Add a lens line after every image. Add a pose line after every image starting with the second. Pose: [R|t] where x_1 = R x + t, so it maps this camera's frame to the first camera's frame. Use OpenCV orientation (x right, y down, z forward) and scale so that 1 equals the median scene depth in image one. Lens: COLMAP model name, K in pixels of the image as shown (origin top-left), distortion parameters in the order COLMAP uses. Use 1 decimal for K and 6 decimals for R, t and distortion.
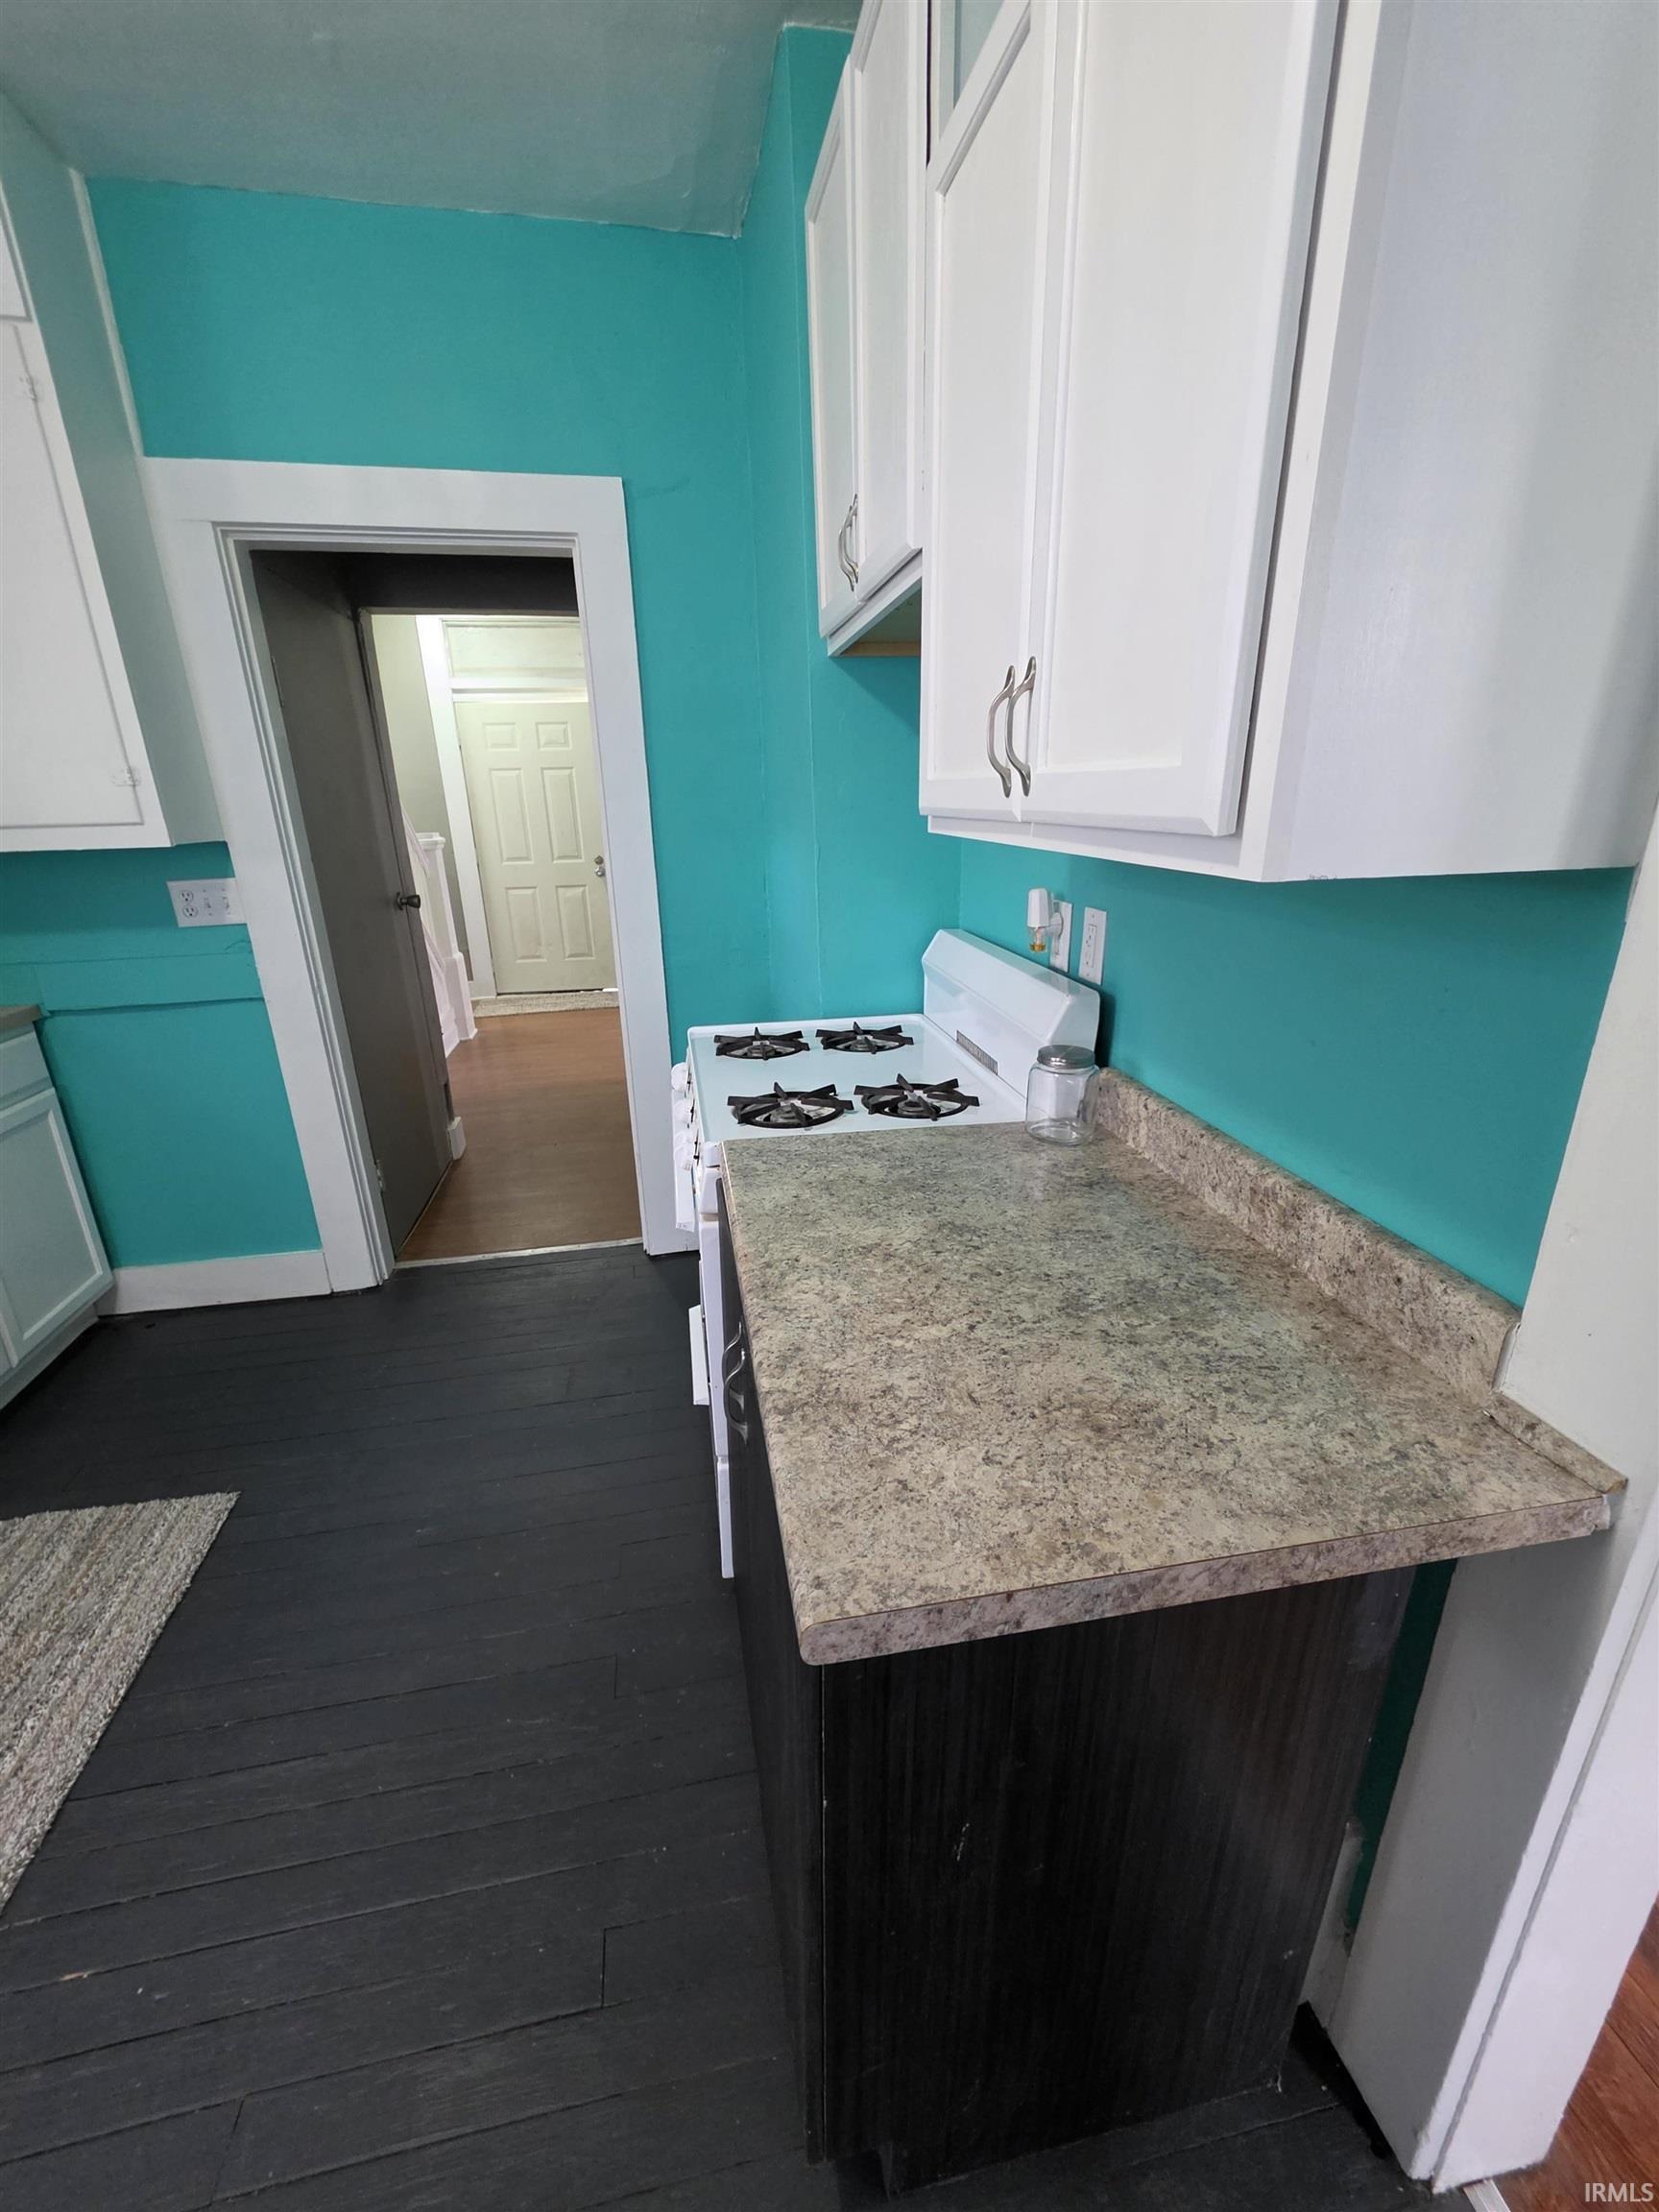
lens RADIAL K [[895.9, 0, 829.5], [0, 895.9, 1106.0], [0, 0, 1]] dist [0.001655, -0.000409]
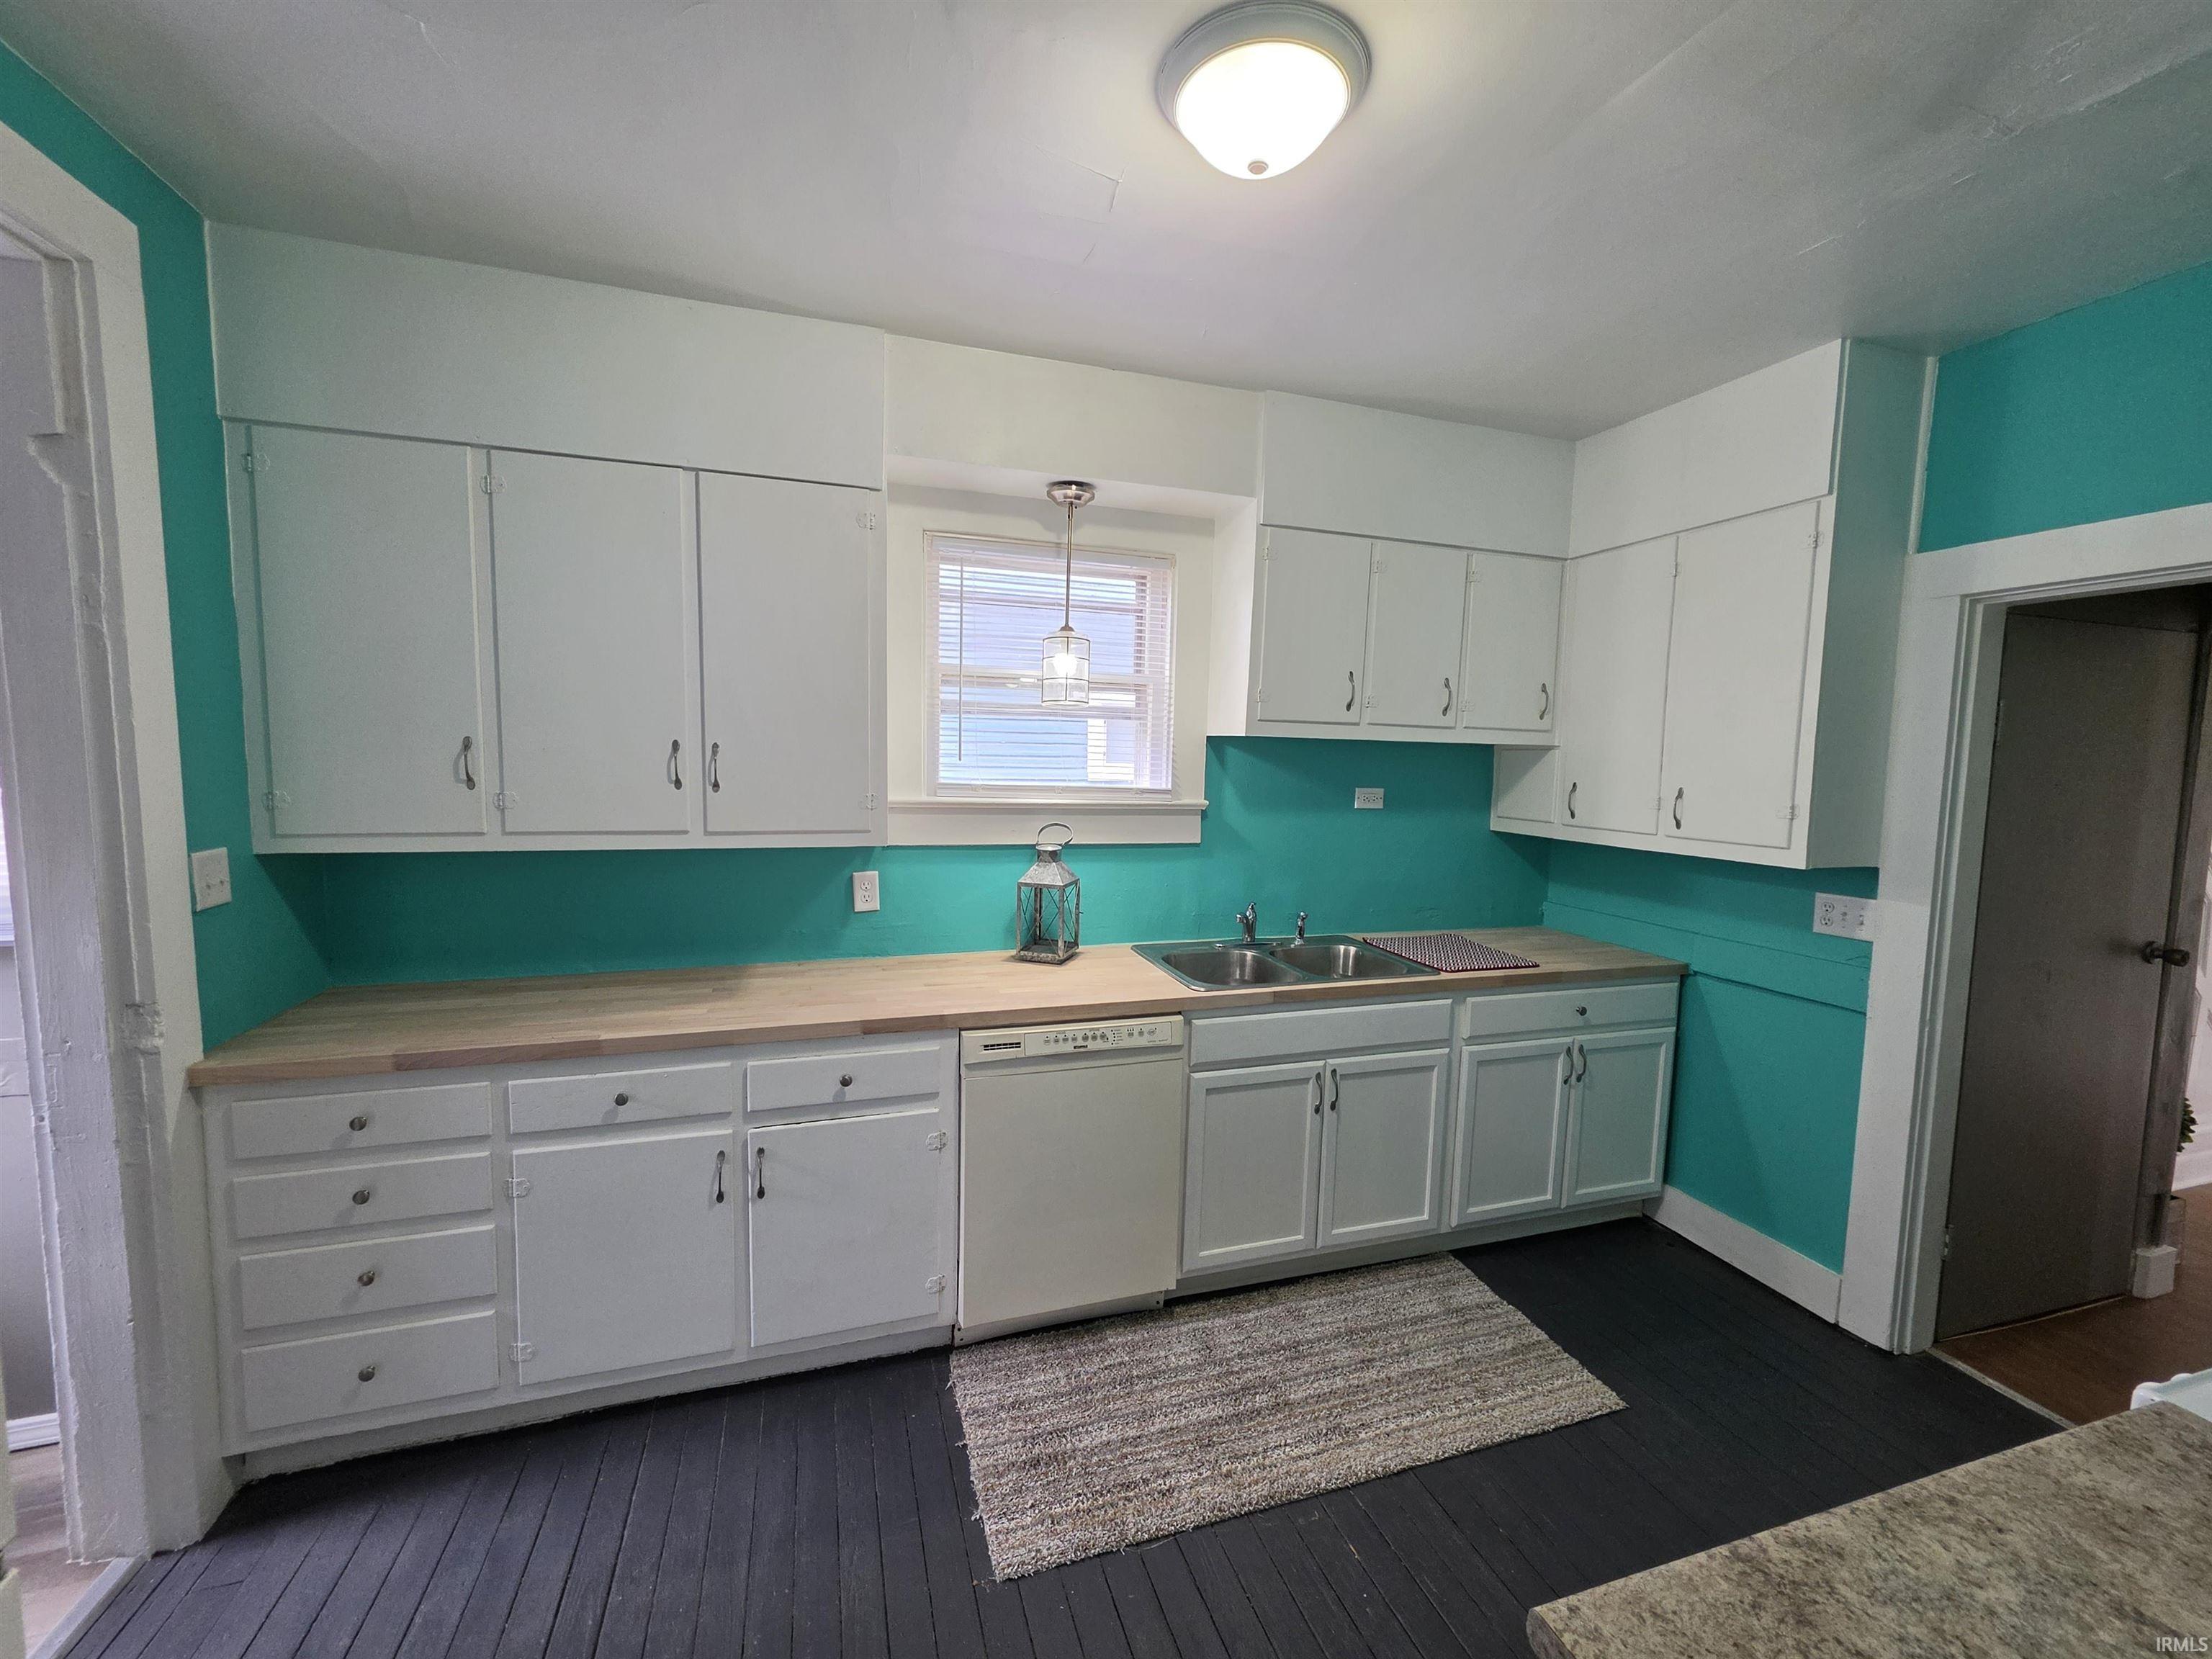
lens RADIAL K [[891.8, 0, 1101.0], [0, 891.8, 827.9], [0, 0, 1]] dist [-0.000377, -0.000089]
pose [[0.116847, 0.106923, -0.987377, 0.406739], [-0.344662, 0.936765, 0.060654, -0.129668], [0.931426, 0.333224, 0.146311, -0.054228]]
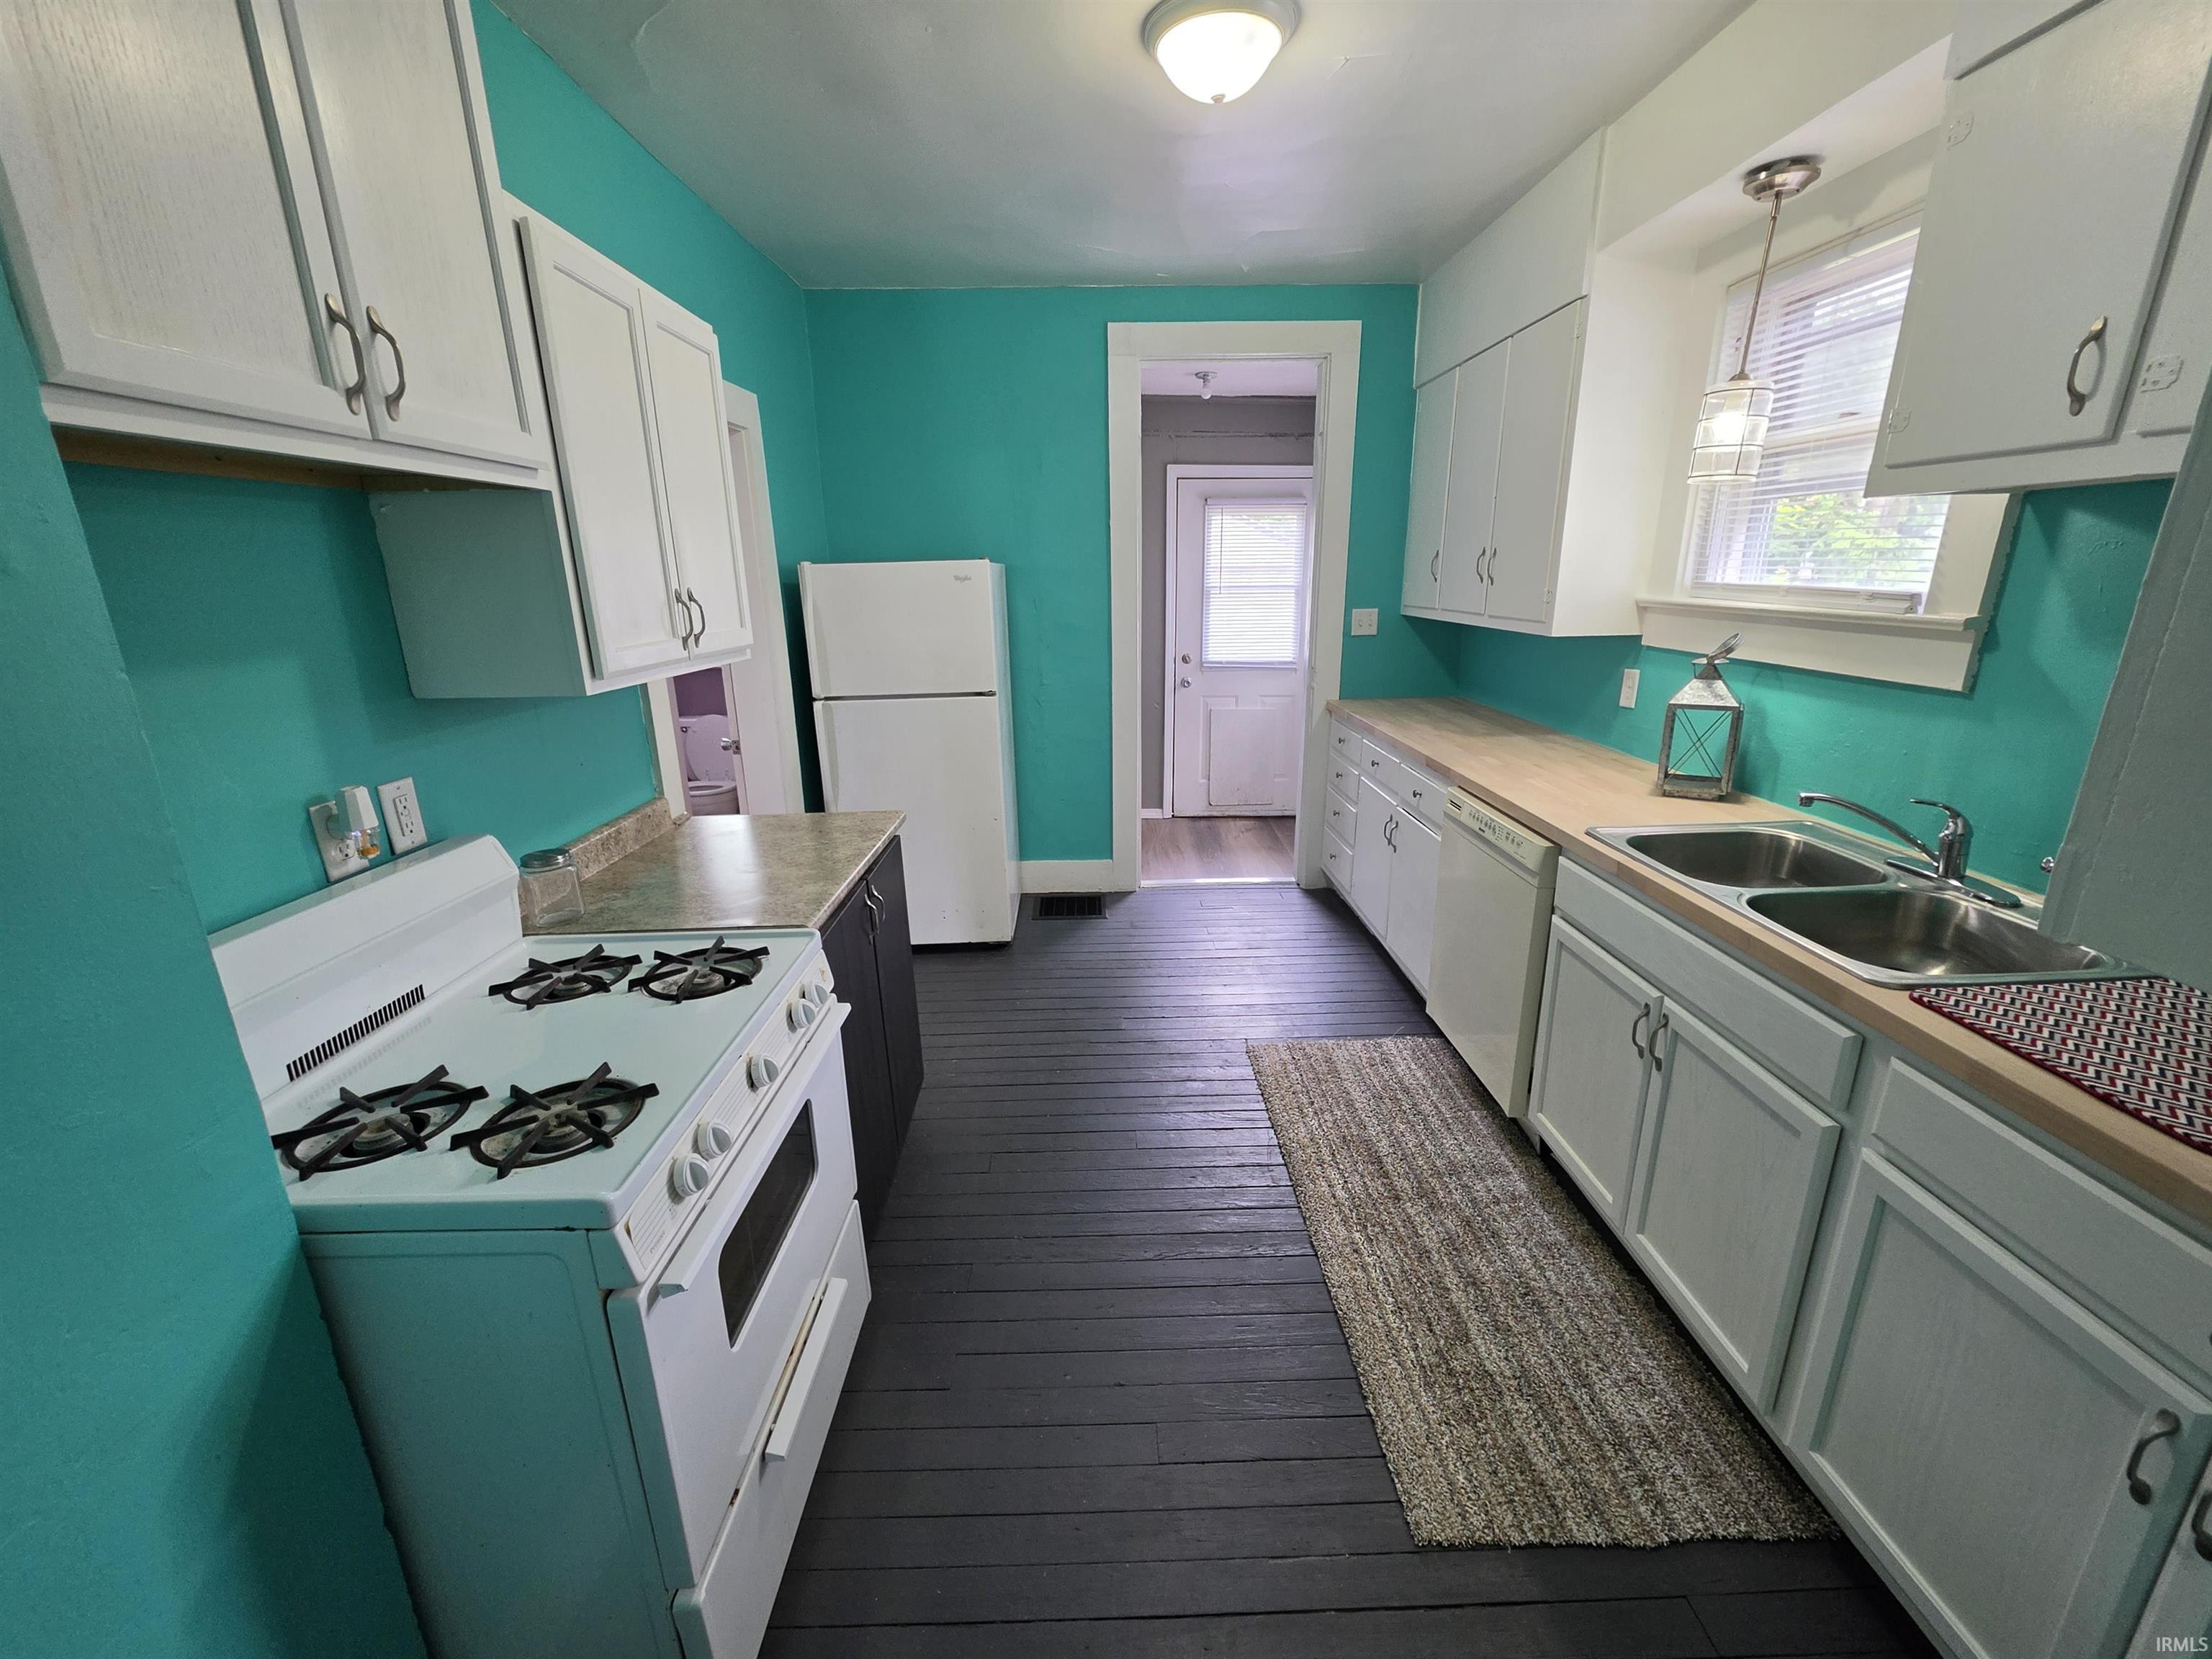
lens RADIAL K [[877.9, 0, 1106.0], [0, 877.9, 826.8], [0, 0, 1]] dist [0.001635, -0.000429]
pose [[-0.984530, -0.016836, 0.174403, -0.677077], [0.087443, 0.815343, 0.572336, -0.673662], [-0.151834, 0.578733, -0.801258, 1.683617]]
